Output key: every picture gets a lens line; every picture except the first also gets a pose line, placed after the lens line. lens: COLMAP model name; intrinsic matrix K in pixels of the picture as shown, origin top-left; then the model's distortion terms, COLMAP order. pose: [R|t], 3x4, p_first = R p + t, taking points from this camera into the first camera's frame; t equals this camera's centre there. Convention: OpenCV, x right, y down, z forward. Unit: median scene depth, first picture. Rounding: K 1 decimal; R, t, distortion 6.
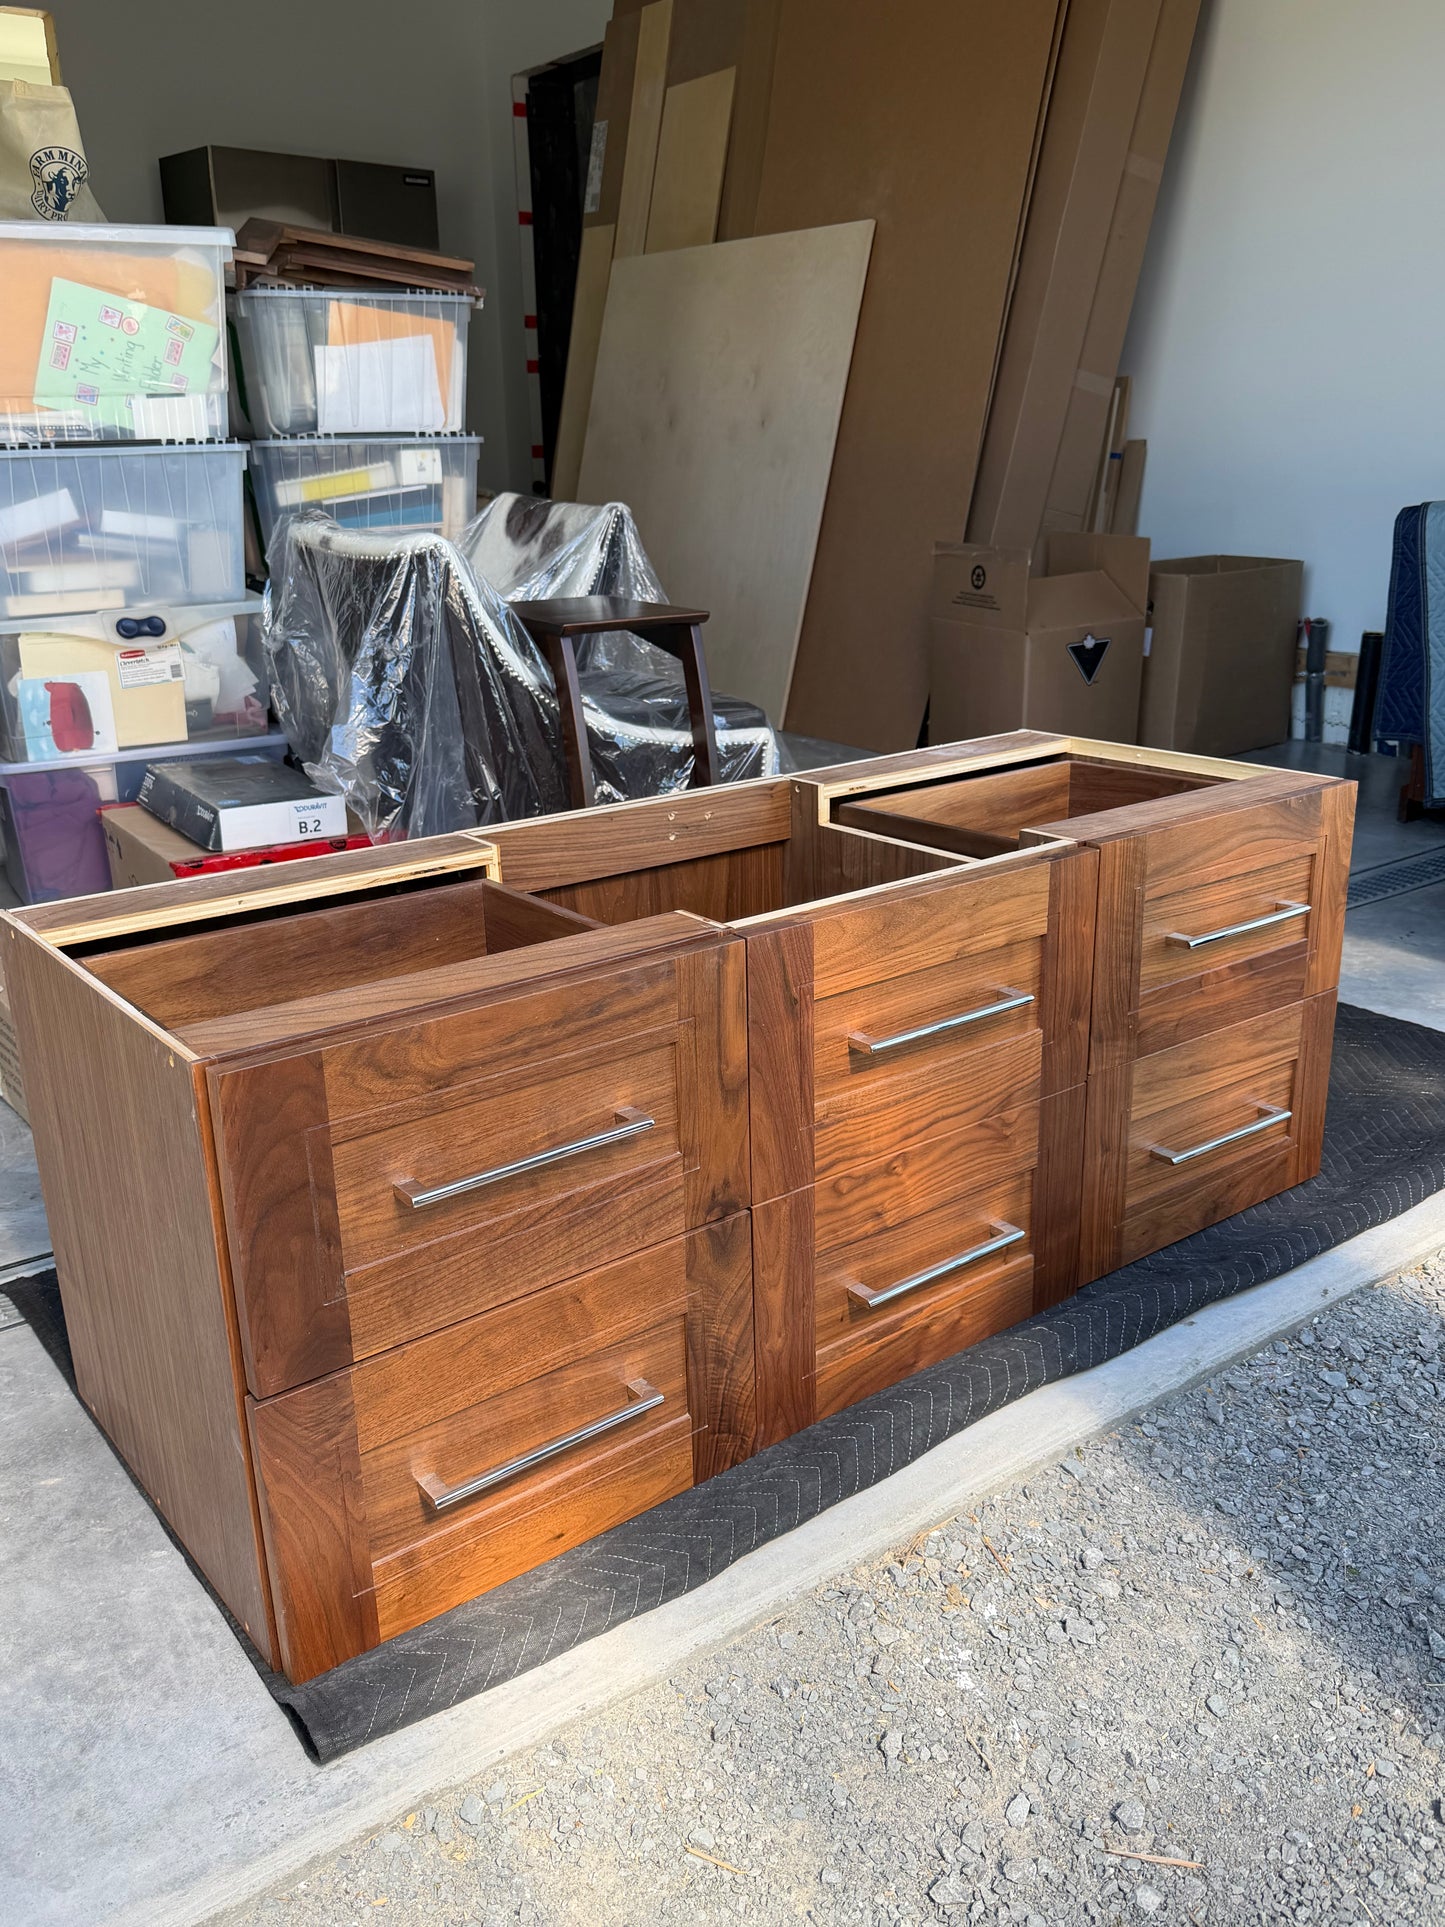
lens RADIAL K [[1572.6, 0, 733.0], [0, 1572.6, 957.3], [0, 0, 1]] dist [0.137114, -0.271771]
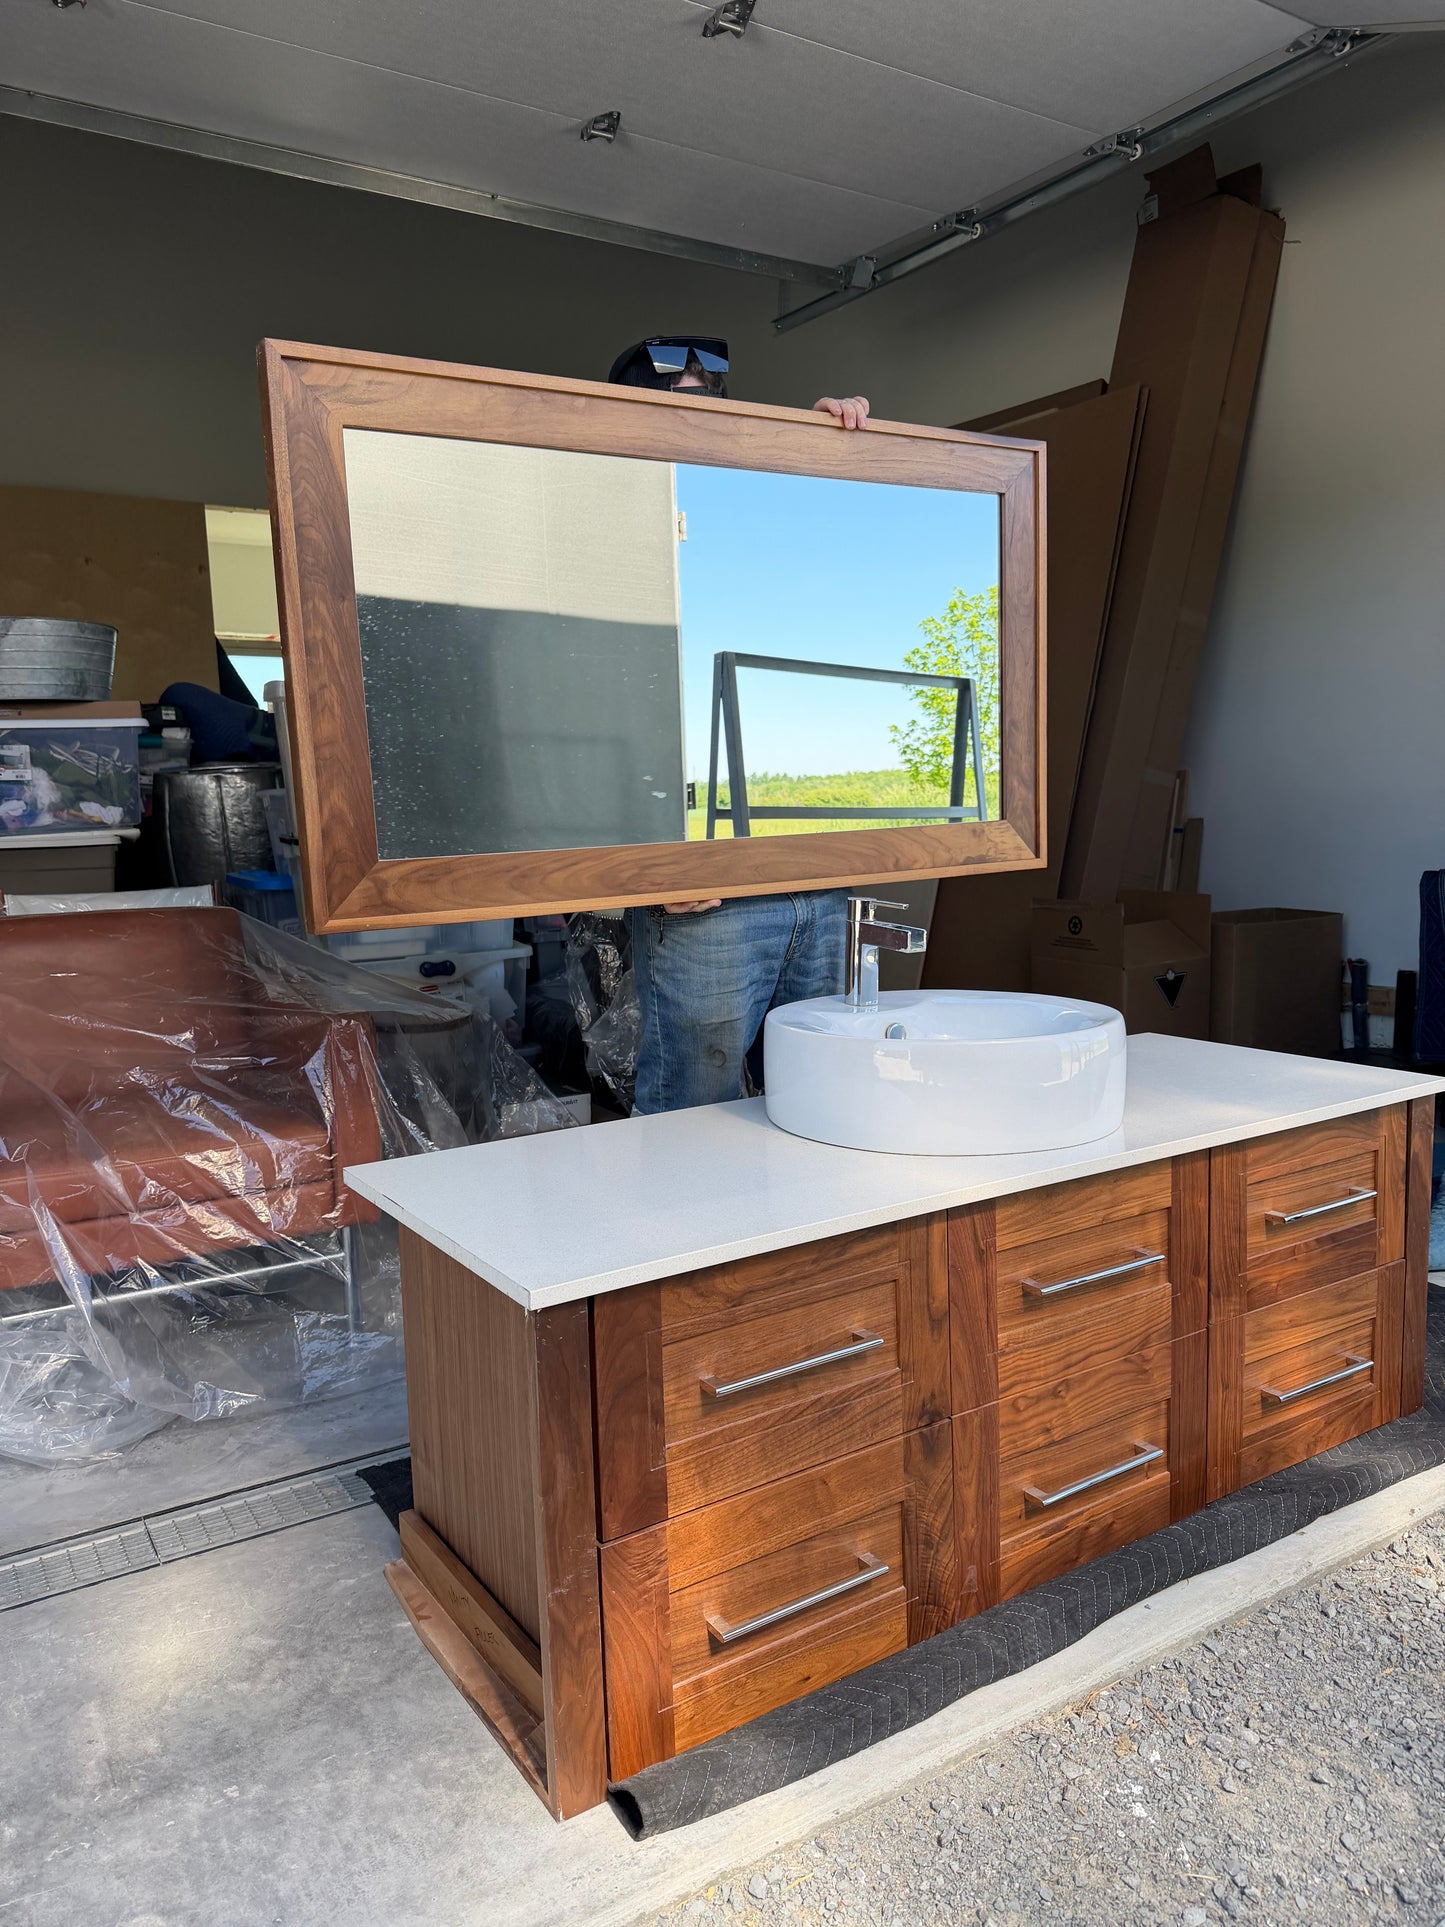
lens RADIAL K [[1380.7, 0, 728.8], [0, 1380.7, 967.1], [0, 0, 1]] dist [0.008239, -0.012441]
pose [[0.996740, 0.000646, -0.080676, -0.071842], [-0.016543, 0.980357, -0.196536, 0.020879], [0.078964, 0.197230, 0.977172, -0.170813]]
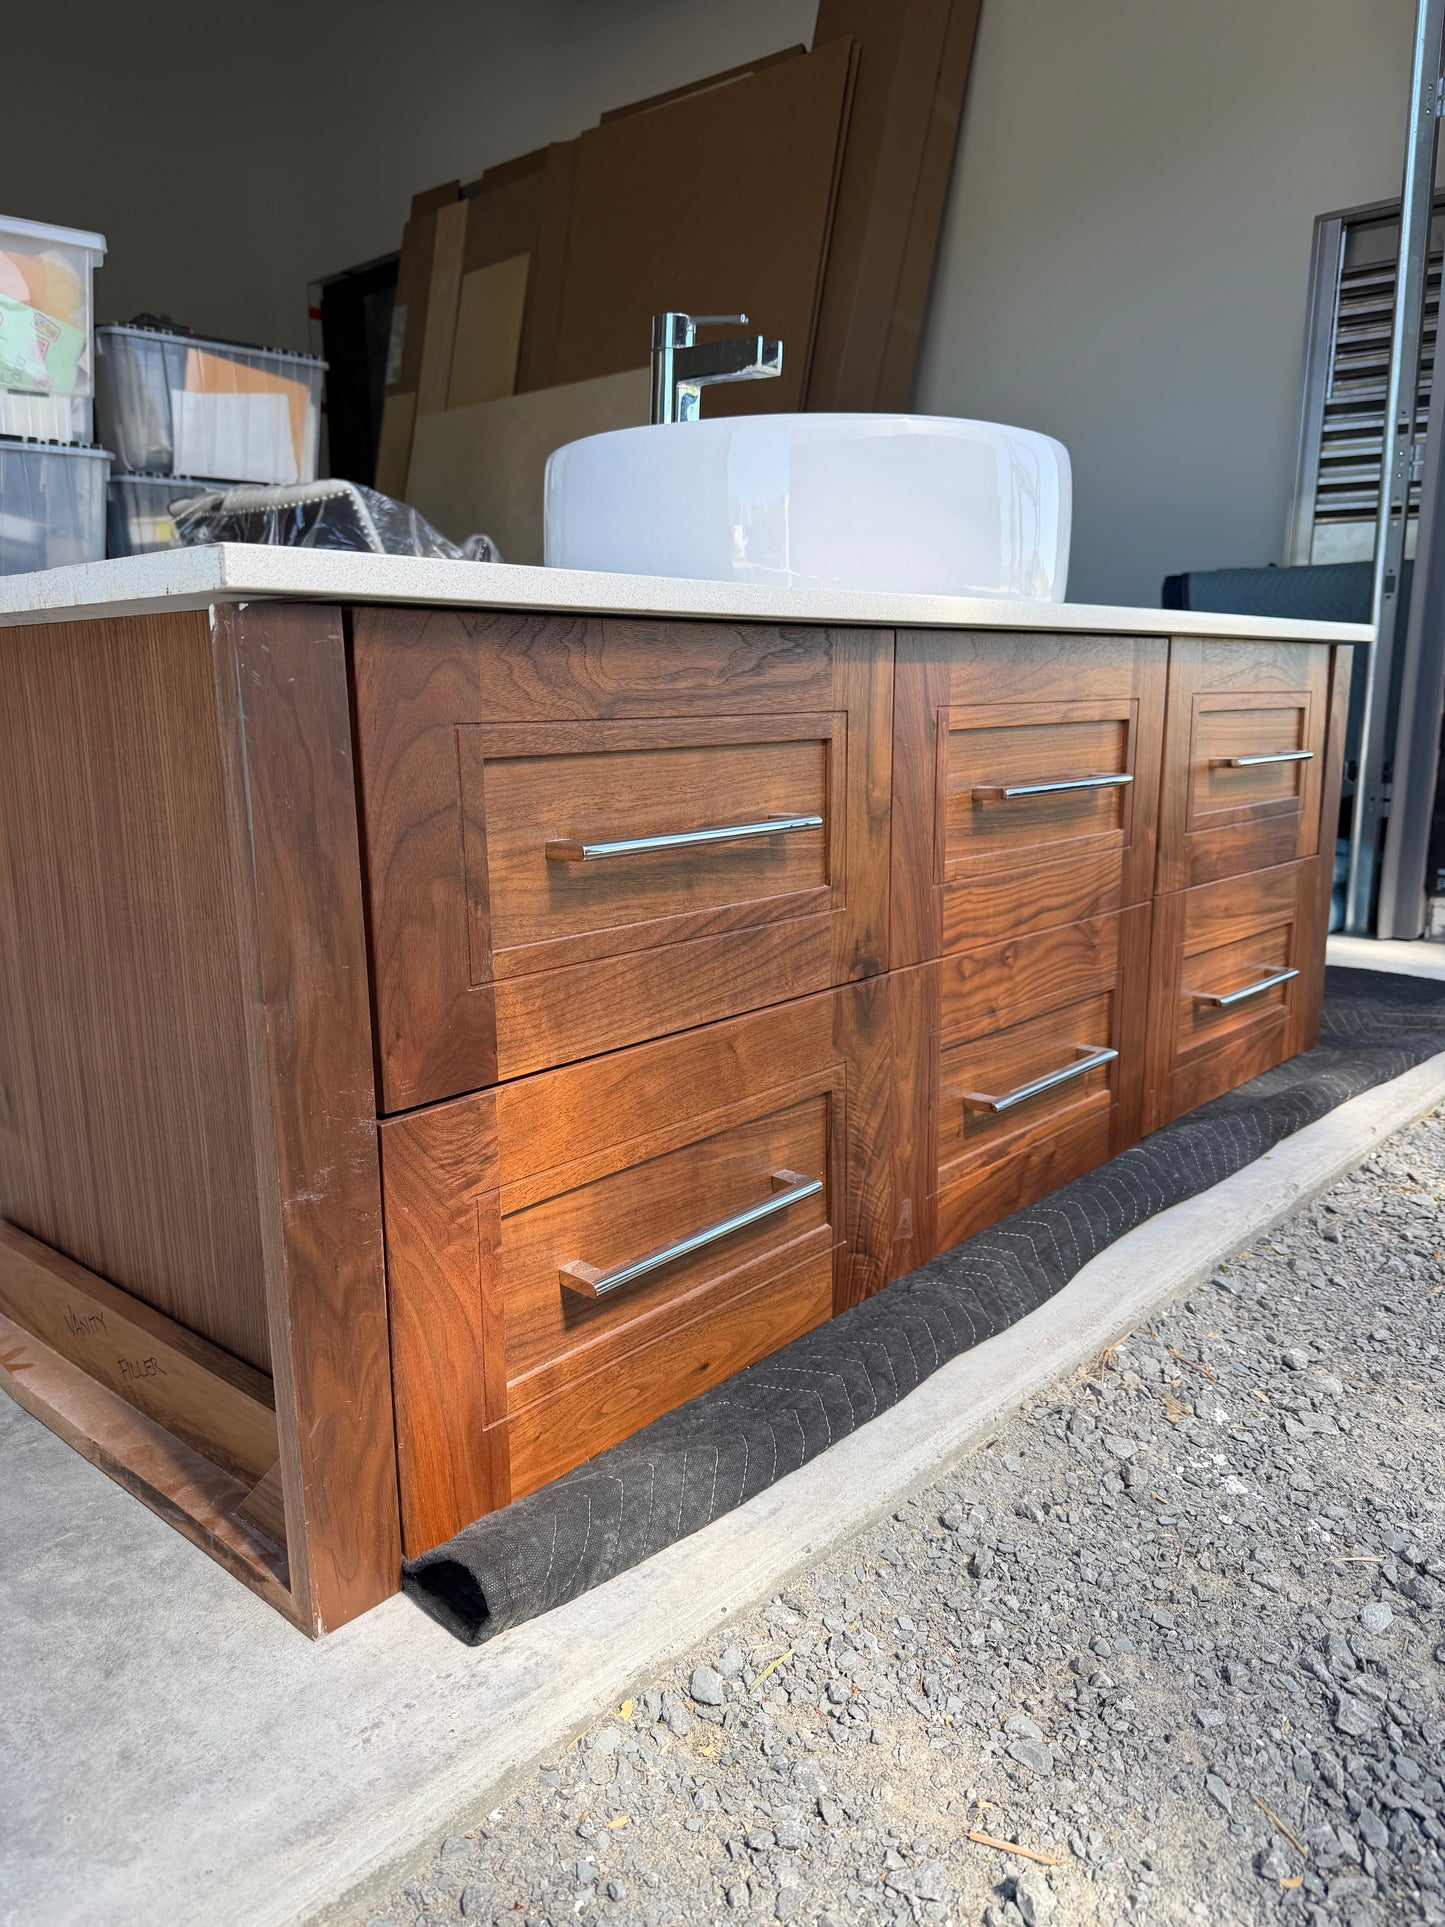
lens RADIAL K [[1357.5, 0, 715.4], [0, 1357.5, 969.0], [0, 0, 1]] dist [0.160425, -0.330653]
pose [[0.983764, -0.026273, 0.177532, -0.191370], [0.046603, 0.992689, -0.111337, 0.212512], [-0.173309, 0.117803, 0.977797, 0.271244]]
